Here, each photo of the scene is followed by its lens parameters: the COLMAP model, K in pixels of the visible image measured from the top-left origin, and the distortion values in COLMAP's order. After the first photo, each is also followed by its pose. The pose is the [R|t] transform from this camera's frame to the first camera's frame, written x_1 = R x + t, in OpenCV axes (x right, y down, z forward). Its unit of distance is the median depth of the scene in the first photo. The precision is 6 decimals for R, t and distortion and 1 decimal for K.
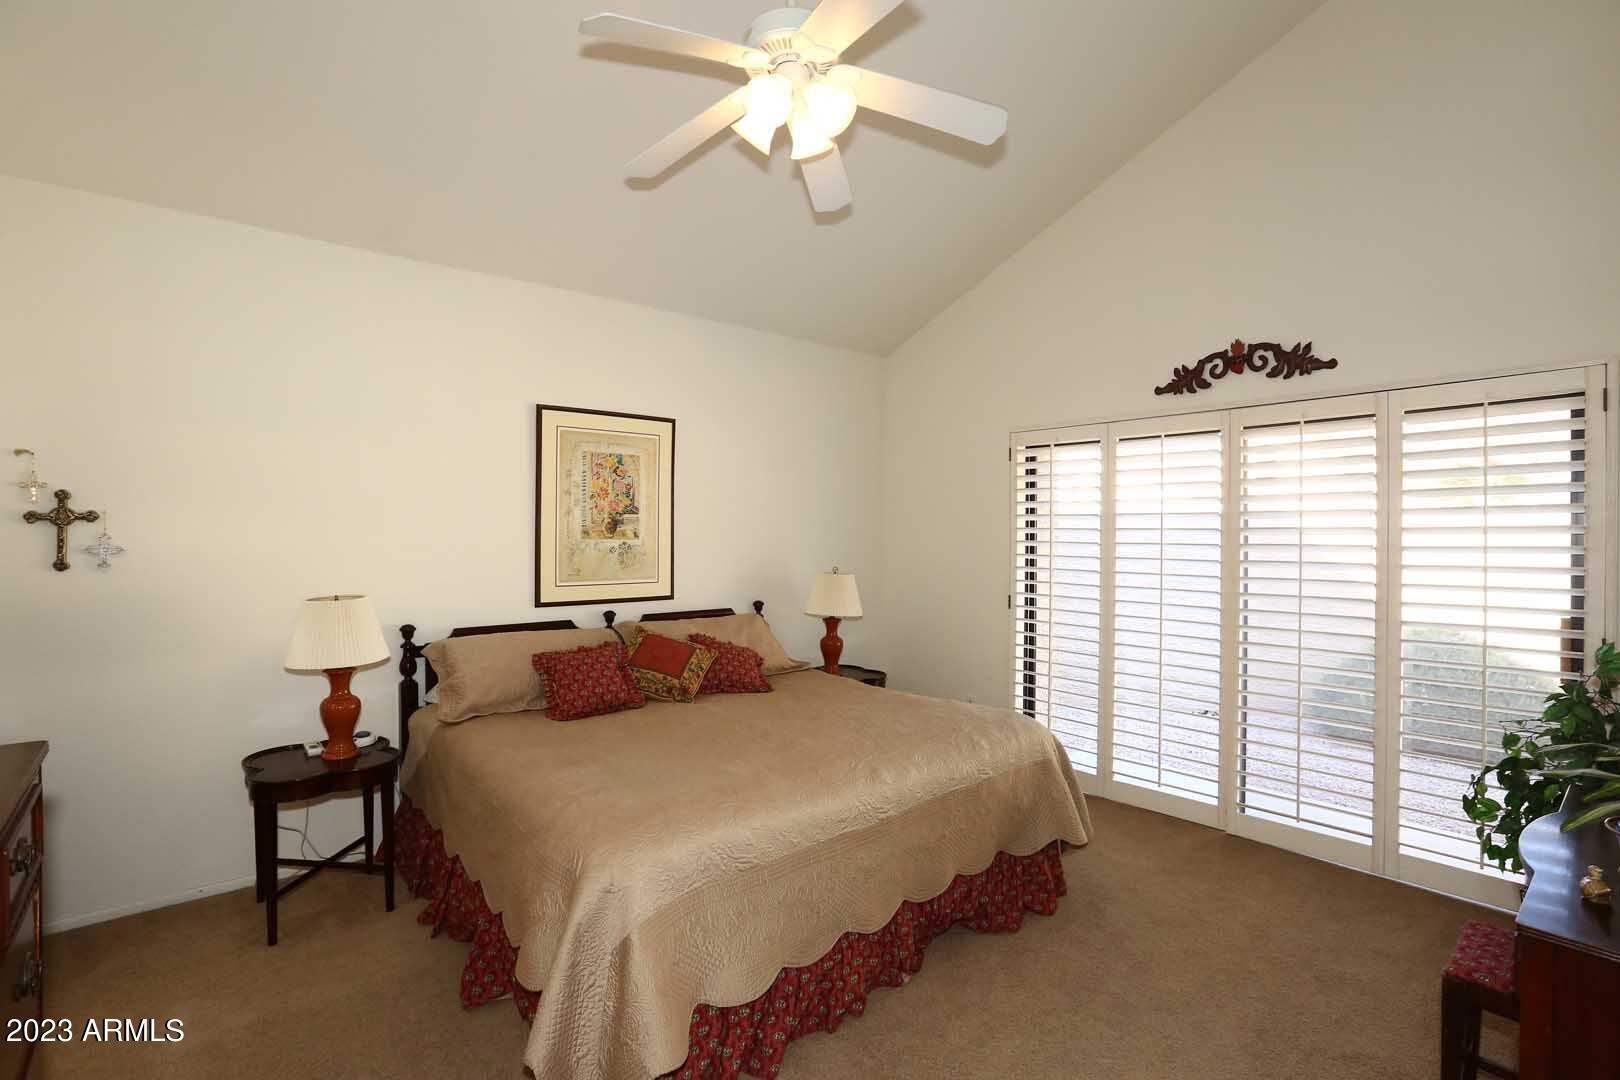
lens RADIAL K [[742.0, 0, 801.9], [0, 742.0, 533.2], [0, 0, 1]] dist [-0.054072, 0.020466]
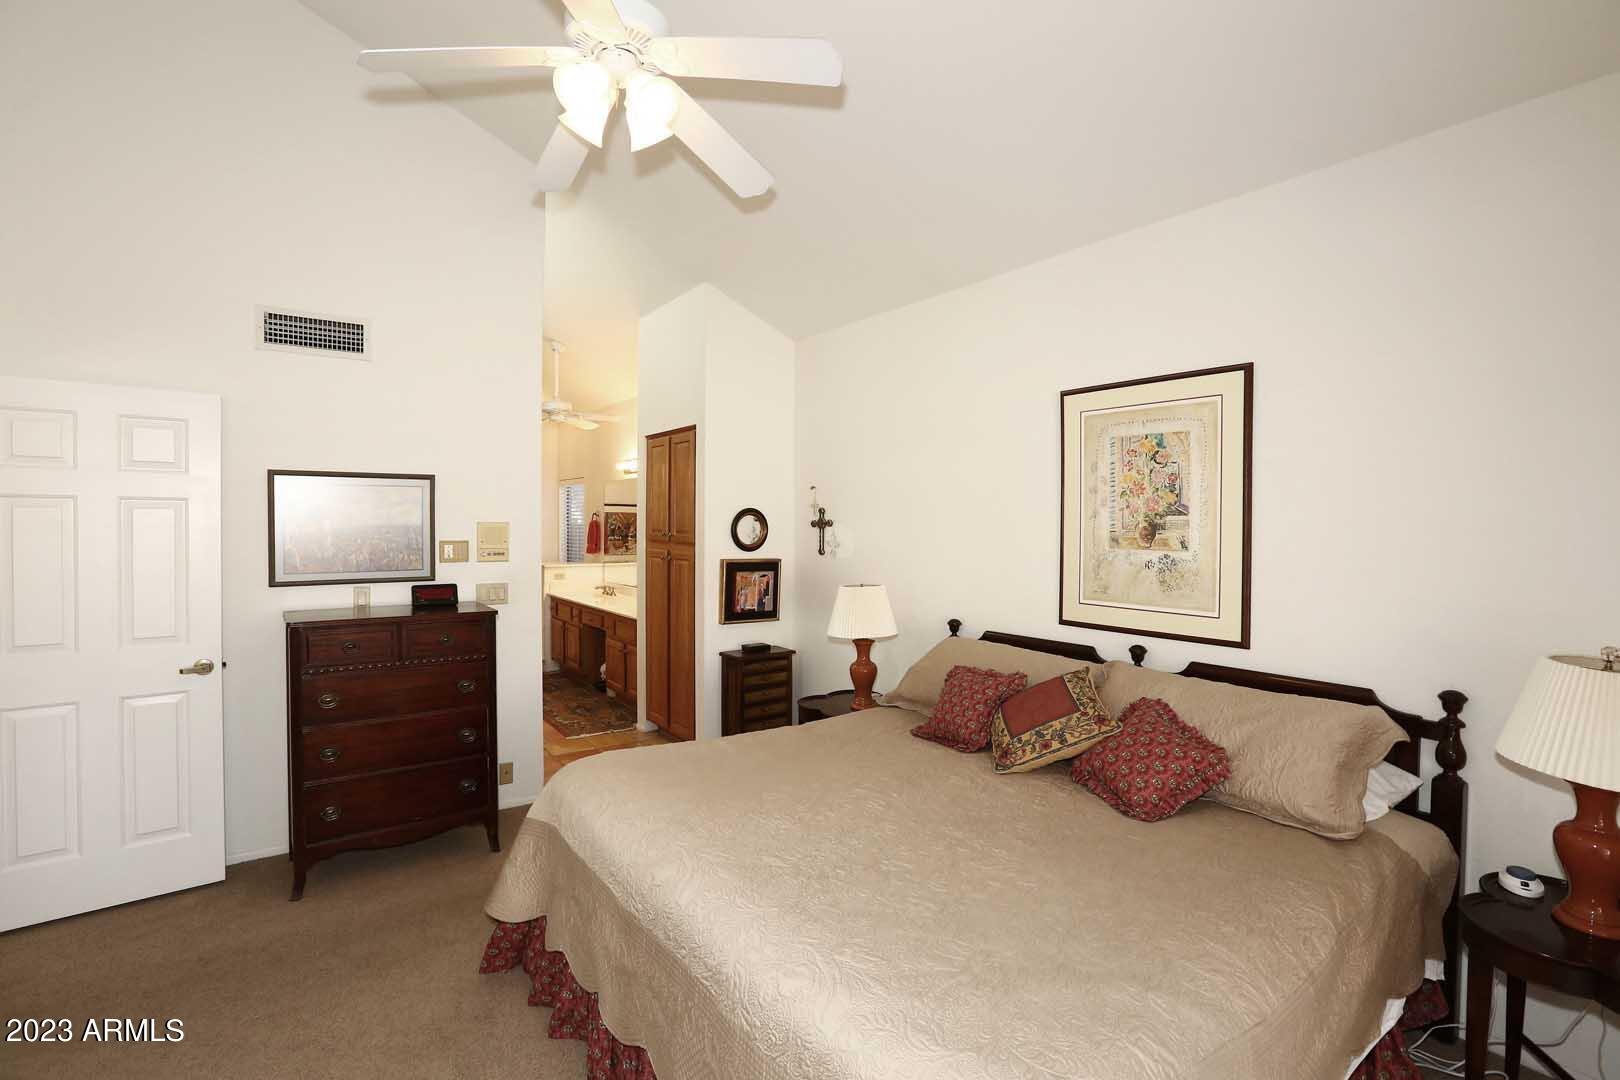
lens RADIAL K [[742.0, 0, 801.9], [0, 742.0, 533.2], [0, 0, 1]] dist [-0.054072, 0.020466]
pose [[-0.075669, 0.009866, -0.997084, 0.504512], [-0.013401, 0.999851, 0.010911, -0.012092], [0.997043, 0.014187, -0.075525, 0.714253]]
